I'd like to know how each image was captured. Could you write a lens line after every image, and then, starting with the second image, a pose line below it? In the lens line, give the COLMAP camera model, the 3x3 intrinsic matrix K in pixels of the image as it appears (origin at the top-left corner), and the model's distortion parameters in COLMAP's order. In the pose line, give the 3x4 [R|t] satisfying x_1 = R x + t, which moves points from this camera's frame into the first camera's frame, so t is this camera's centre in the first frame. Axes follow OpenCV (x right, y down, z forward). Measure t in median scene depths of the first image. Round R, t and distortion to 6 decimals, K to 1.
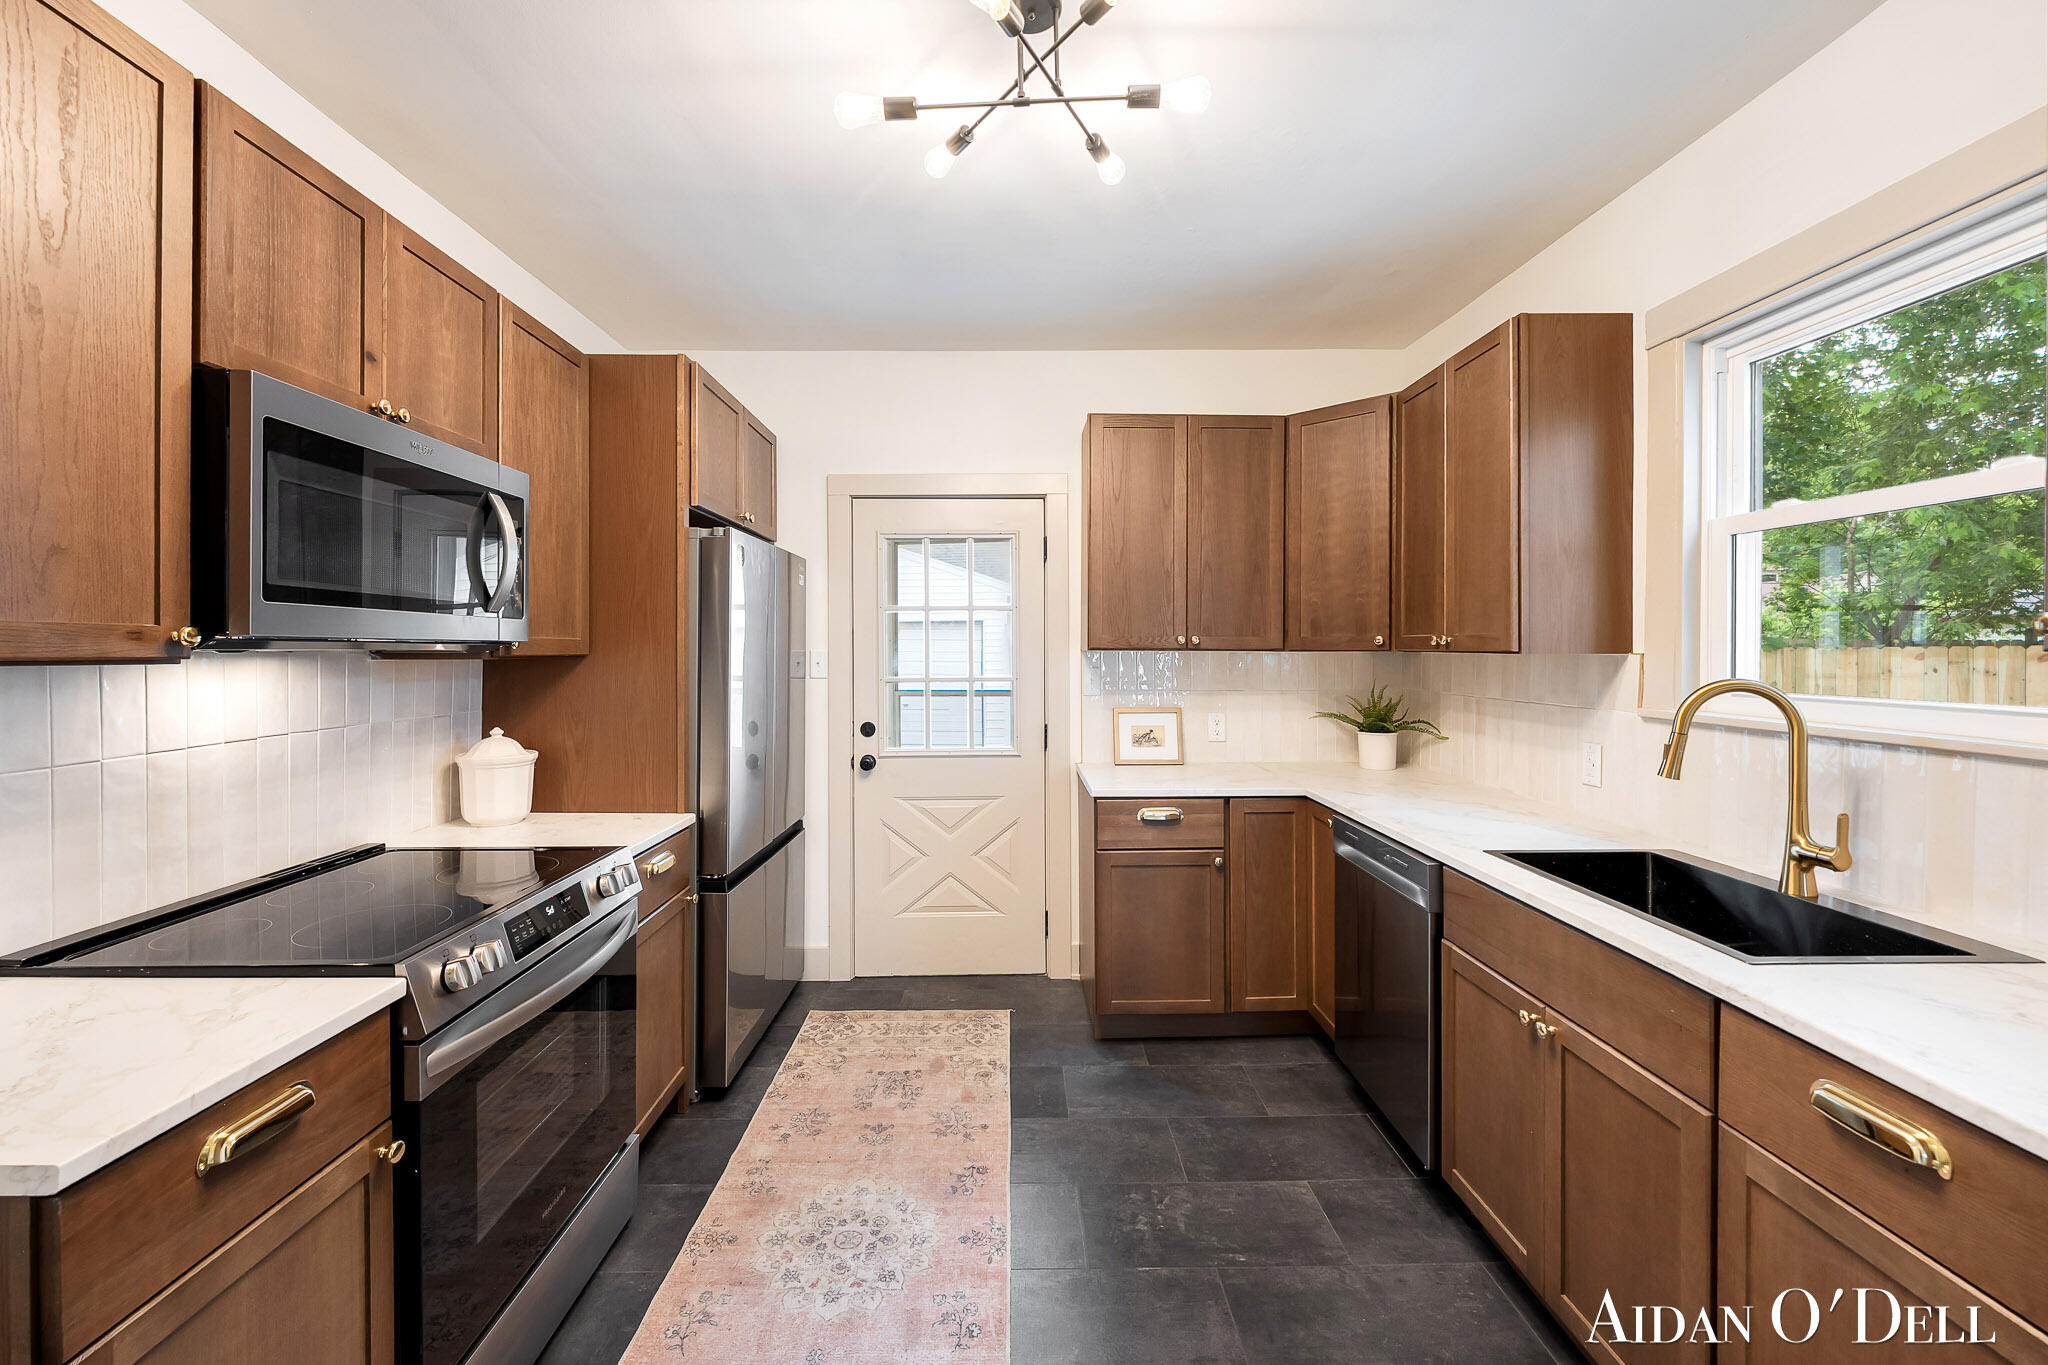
lens RADIAL K [[804.0, 0, 1018.0], [0, 804.0, 647.3], [0, 0, 1]] dist [0.000145, -0.000008]
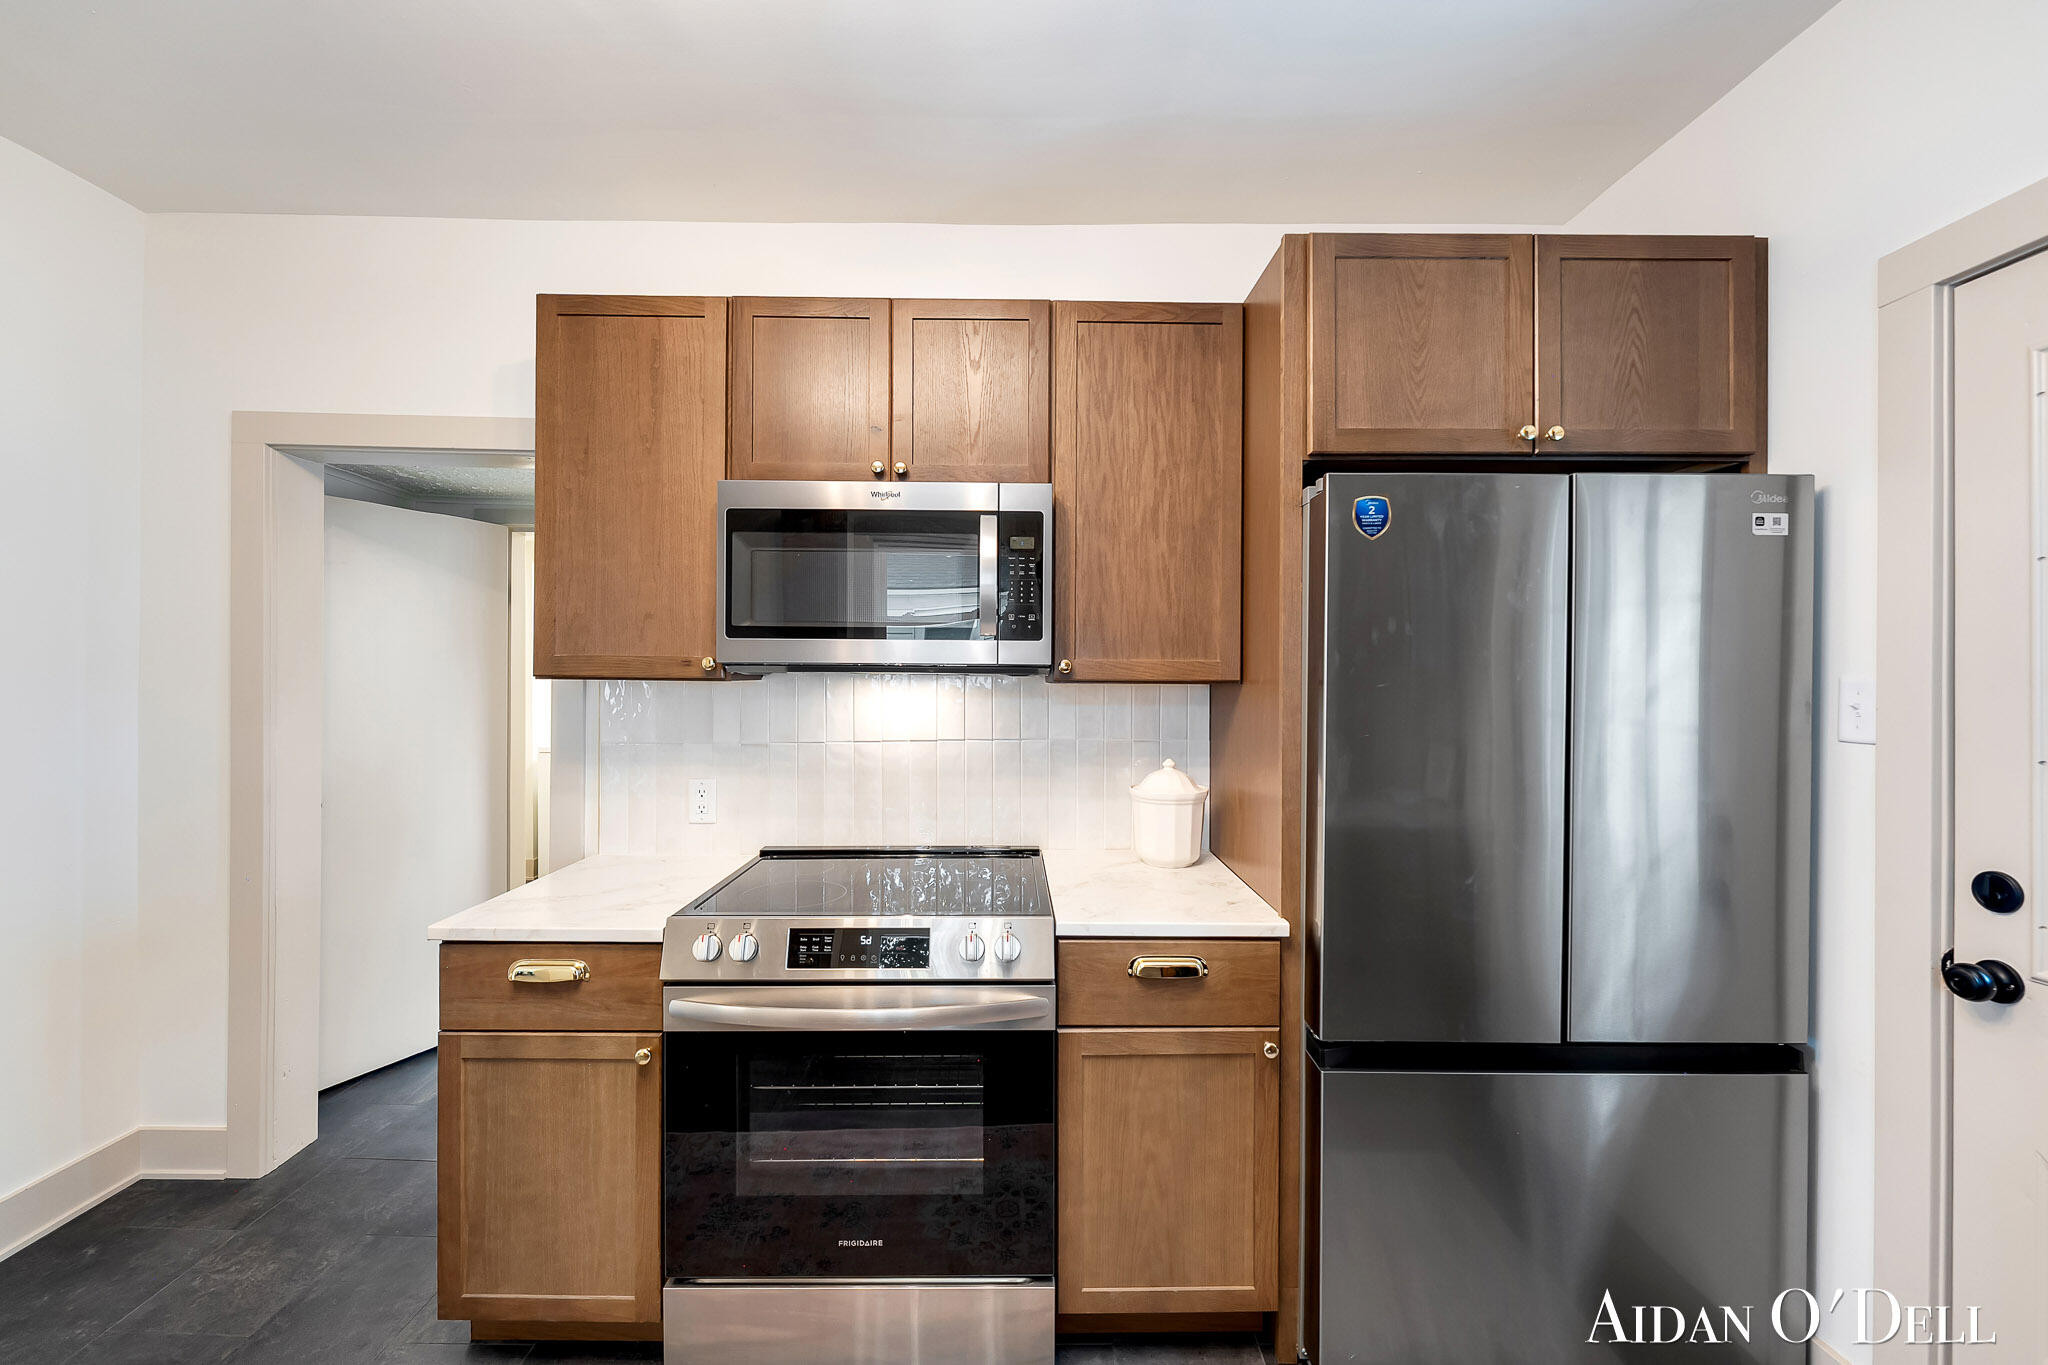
lens RADIAL K [[822.0, 0, 1017.1], [0, 822.0, 673.4], [0, 0, 1]] dist [0.001184, 0.000165]
pose [[-0.003453, -0.004428, -0.999984, 0.419106], [-0.001694, 0.999989, -0.004423, 0.009638], [0.999993, 0.001679, -0.003460, 1.205857]]
